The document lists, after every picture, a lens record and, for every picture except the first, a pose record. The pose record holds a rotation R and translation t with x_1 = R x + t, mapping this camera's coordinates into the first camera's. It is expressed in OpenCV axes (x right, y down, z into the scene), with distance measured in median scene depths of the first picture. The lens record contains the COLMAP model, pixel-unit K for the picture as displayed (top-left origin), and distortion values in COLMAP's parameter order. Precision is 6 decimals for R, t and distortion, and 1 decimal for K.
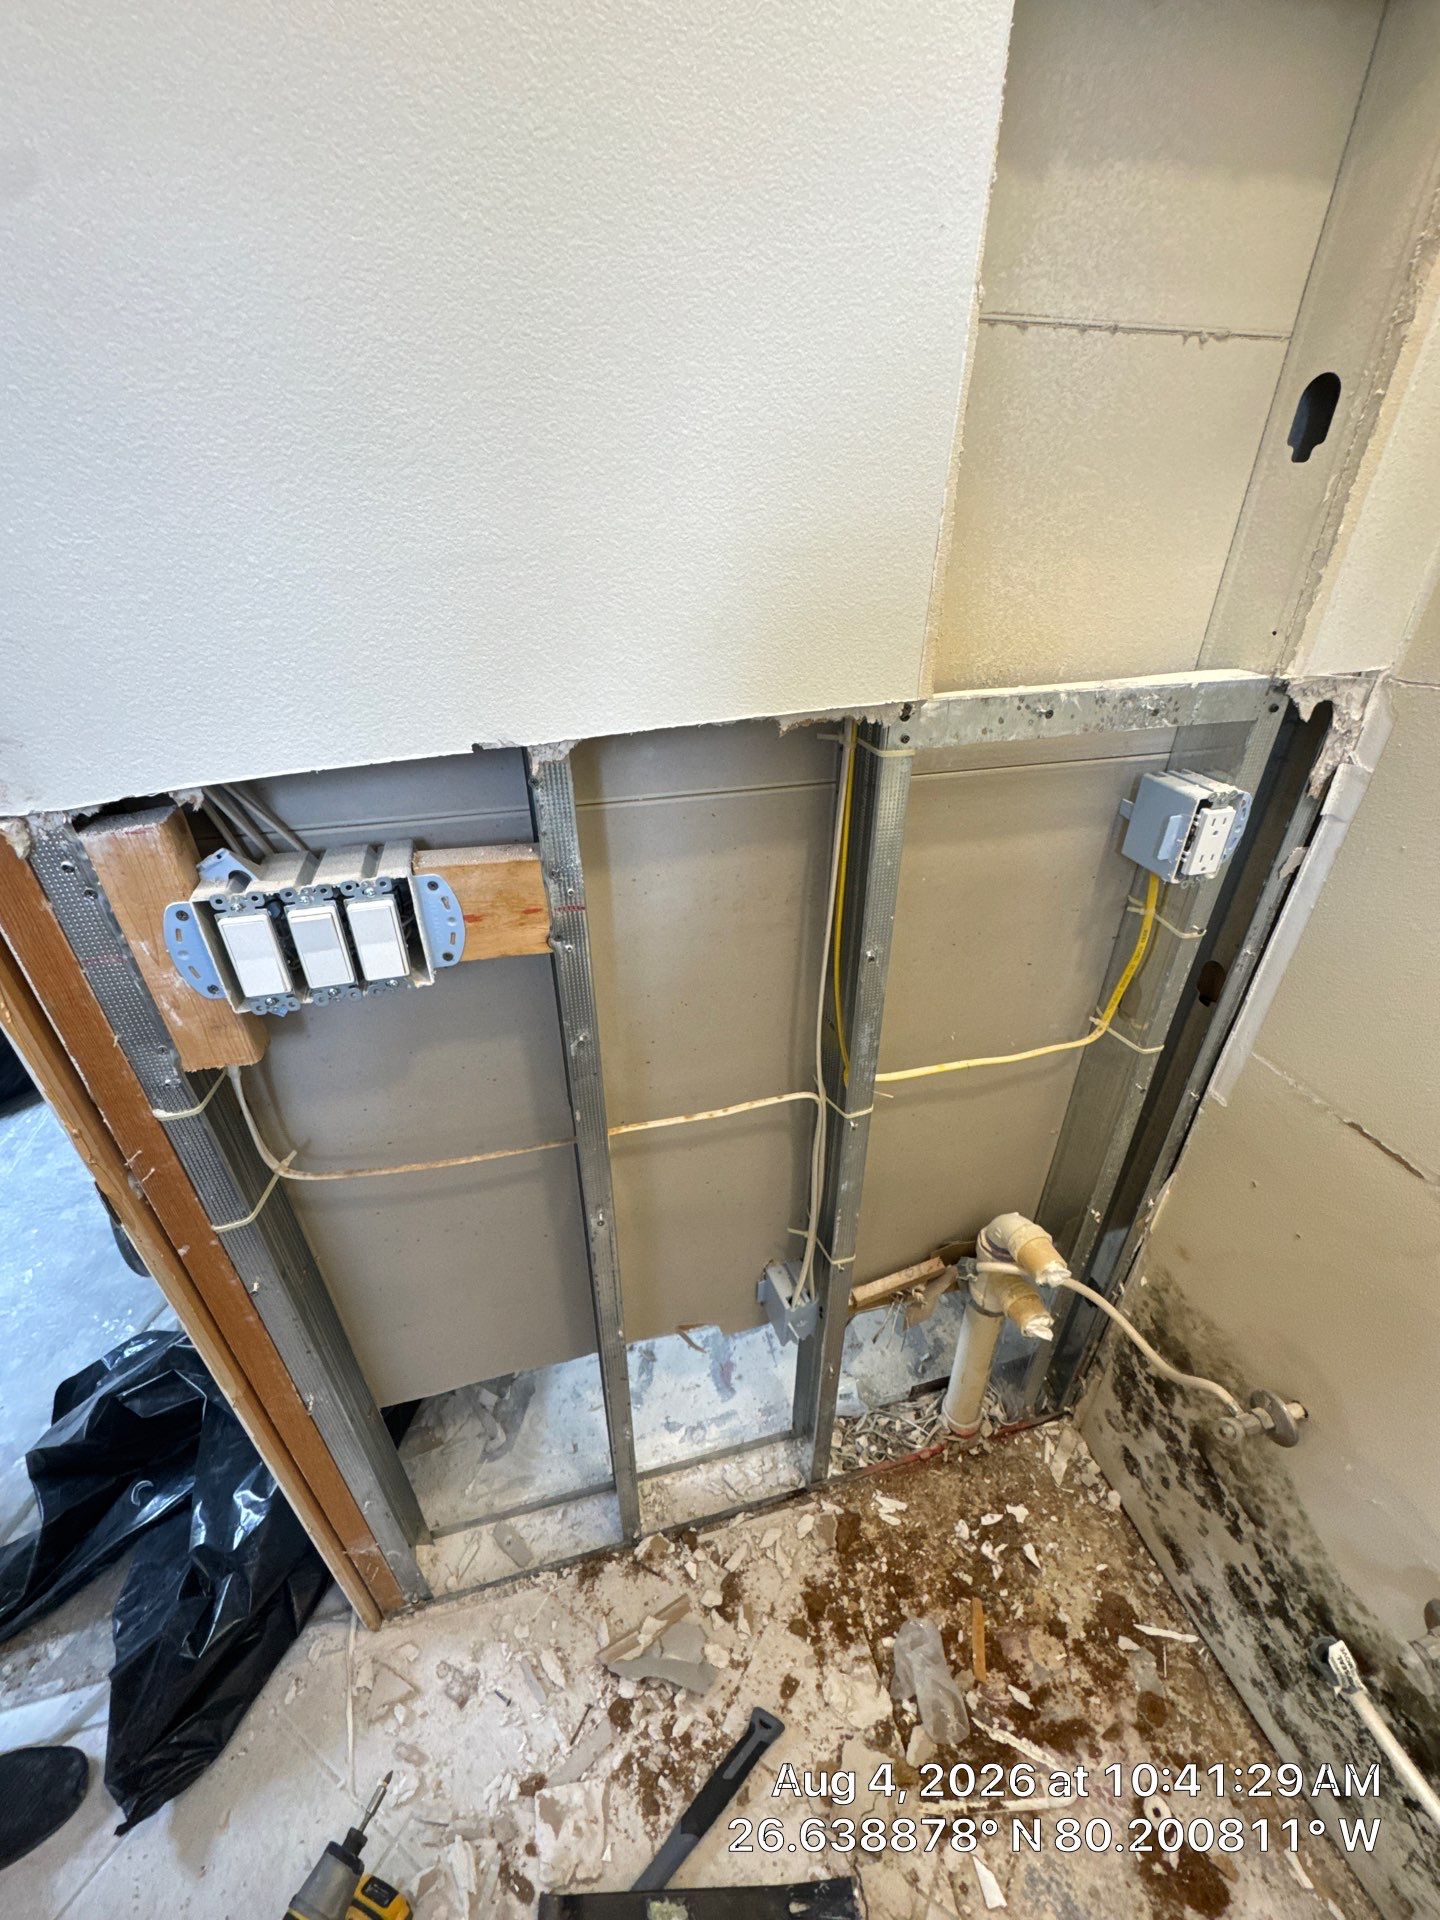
lens RADIAL K [[770.2, 0, 703.7], [0, 770.2, 960.4], [0, 0, 1]] dist [-0.008955, 0.000325]
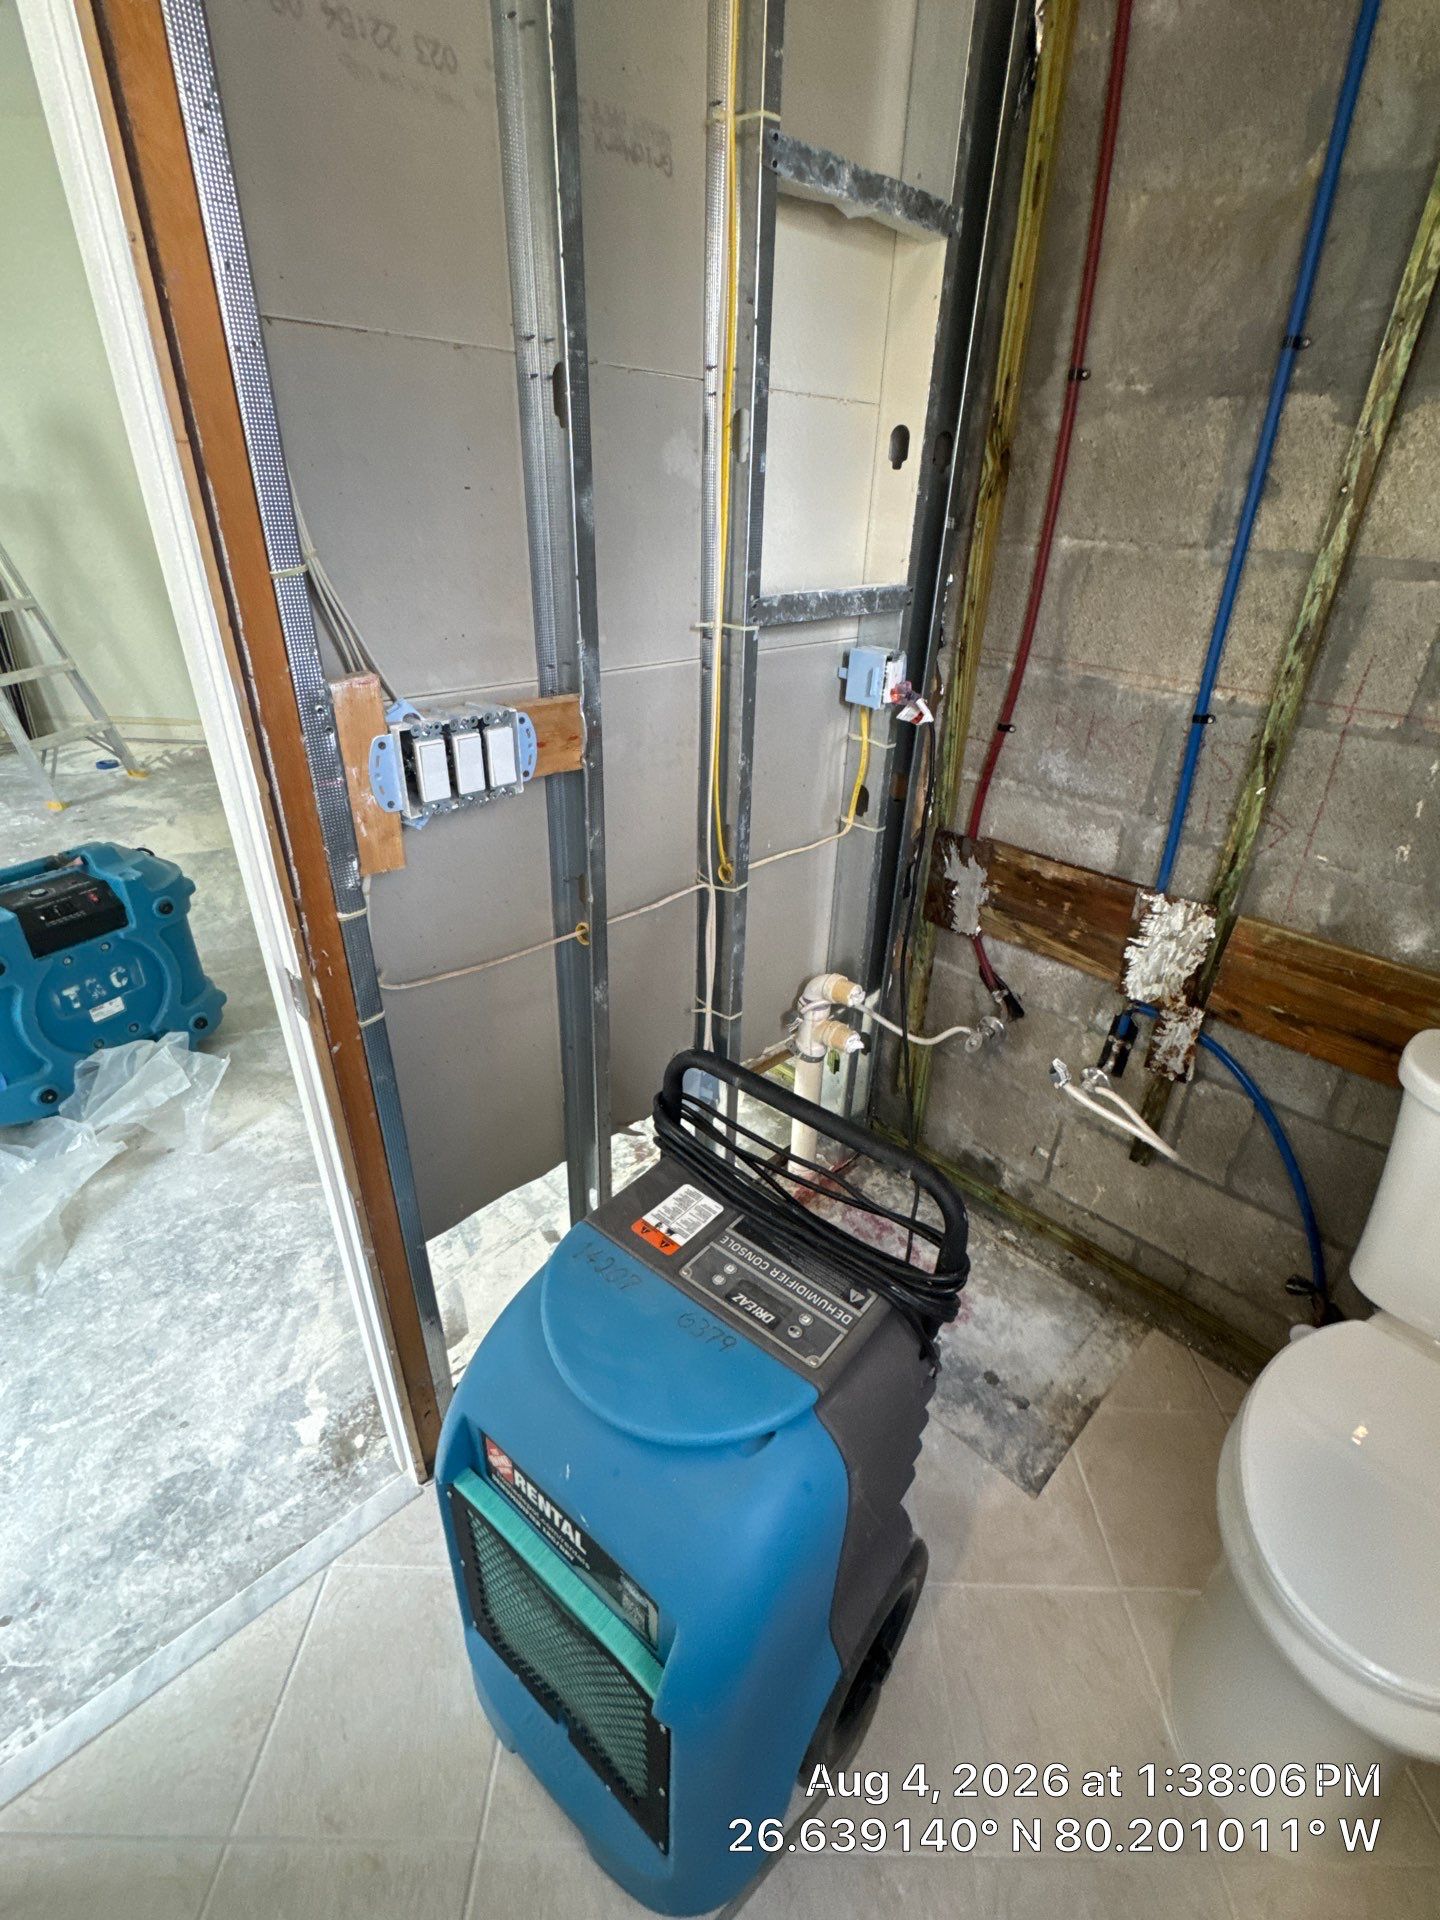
lens RADIAL K [[869.8, 0, 722.5], [0, 869.8, 960.7], [0, 0, 1]] dist [-0.003682, 0.000397]
pose [[0.864161, -0.209852, 0.457371, -0.836200], [0.223138, 0.974453, 0.025502, 0.381700], [-0.451039, 0.080019, 0.888910, -0.621081]]
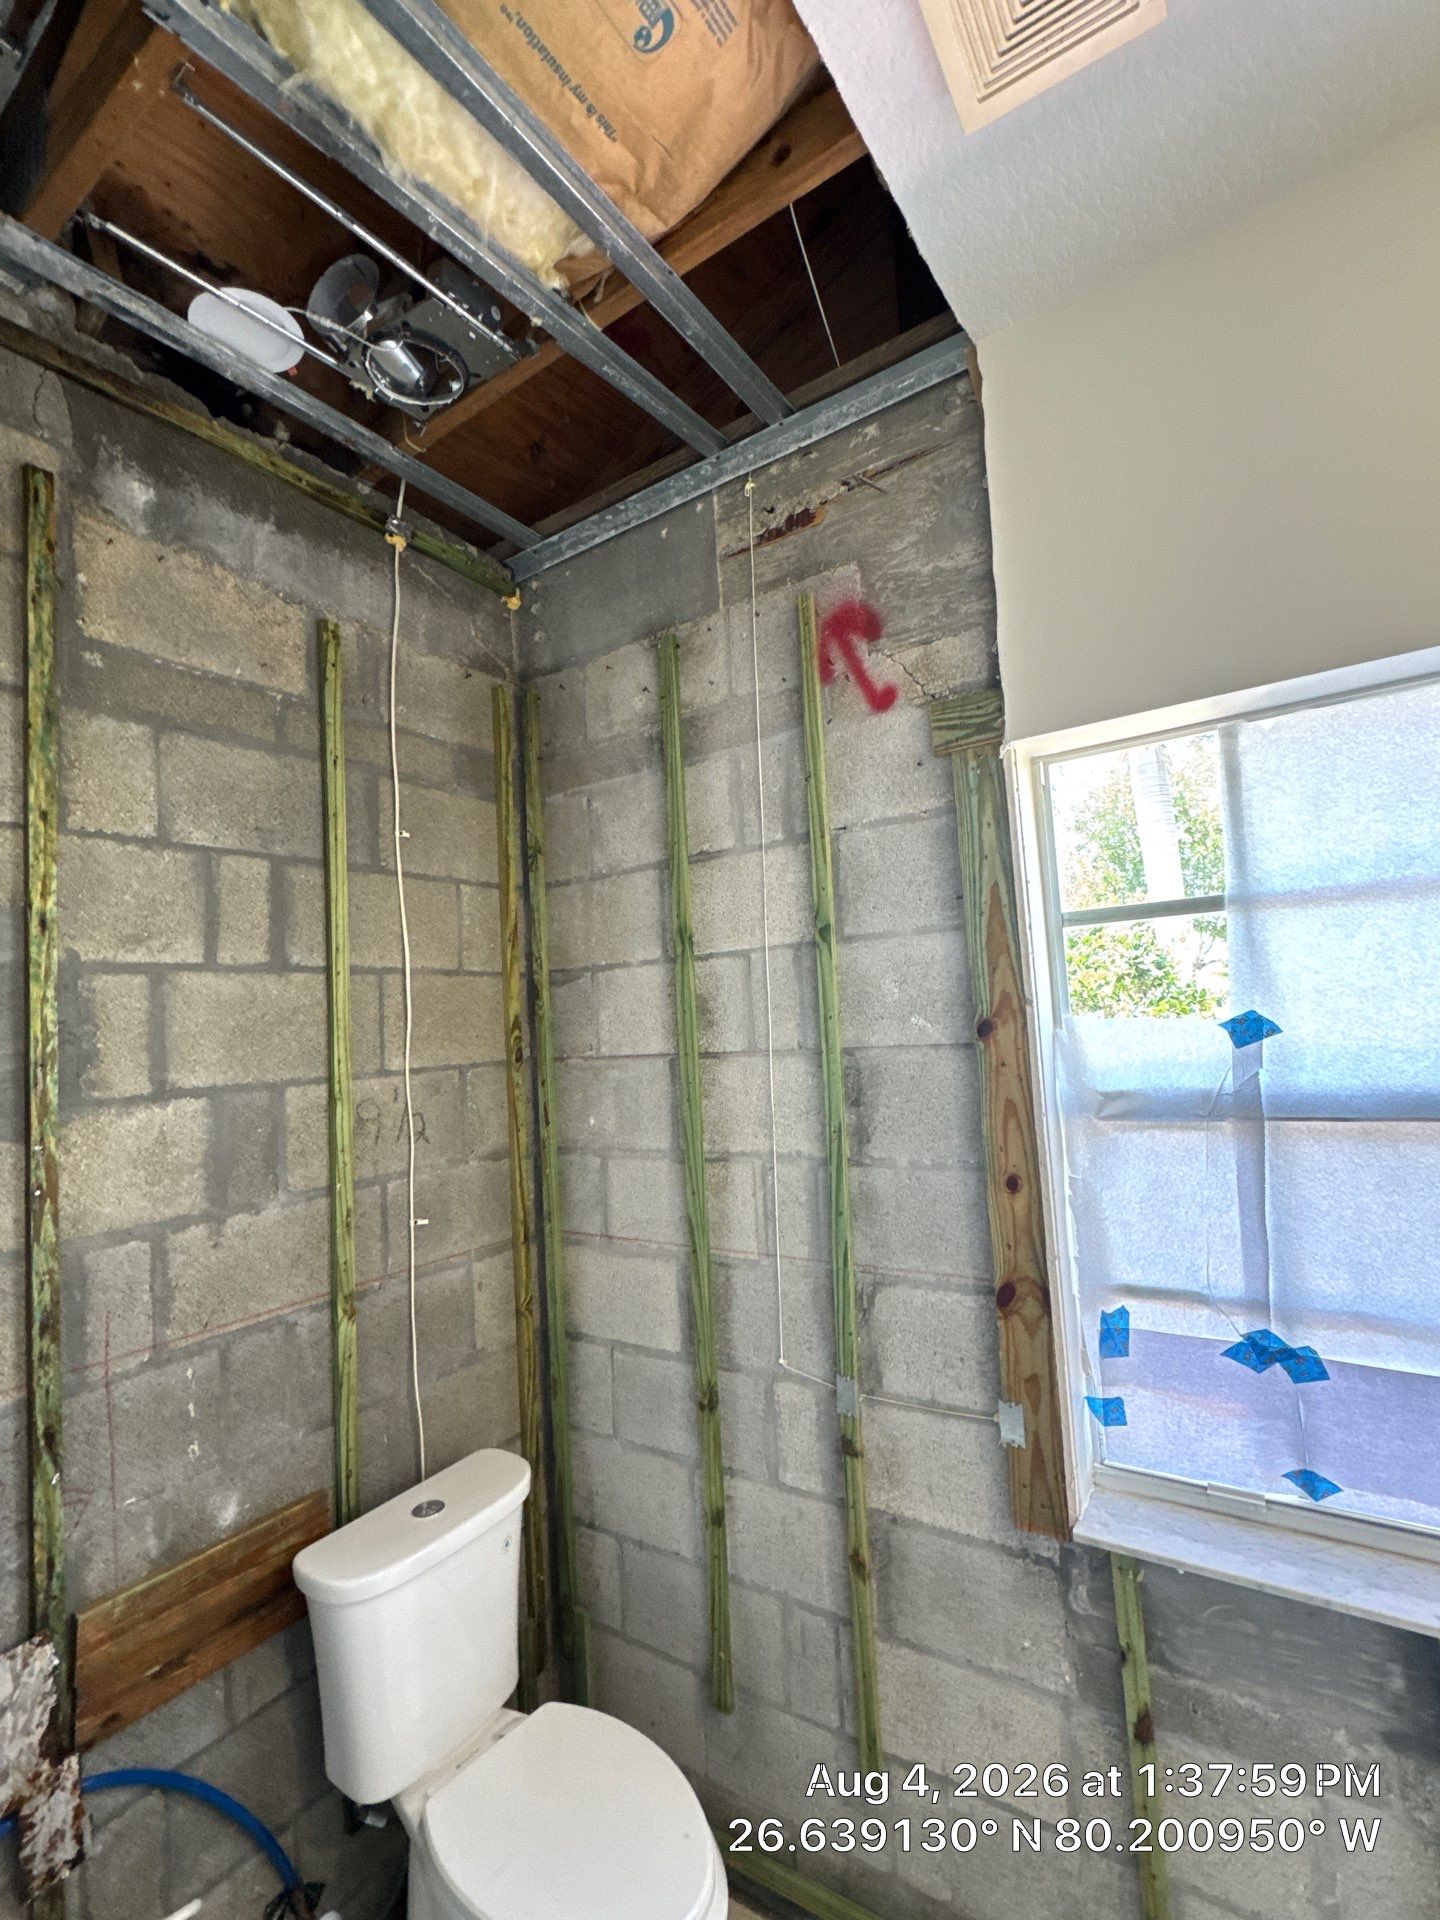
lens RADIAL K [[869.8, 0, 722.5], [0, 869.8, 960.7], [0, 0, 1]] dist [-0.003682, 0.000397]
pose [[-0.662834, 0.104366, 0.741457, -1.214565], [0.435199, 0.859500, 0.268070, -0.508445], [-0.609305, 0.500367, -0.615126, 0.287478]]
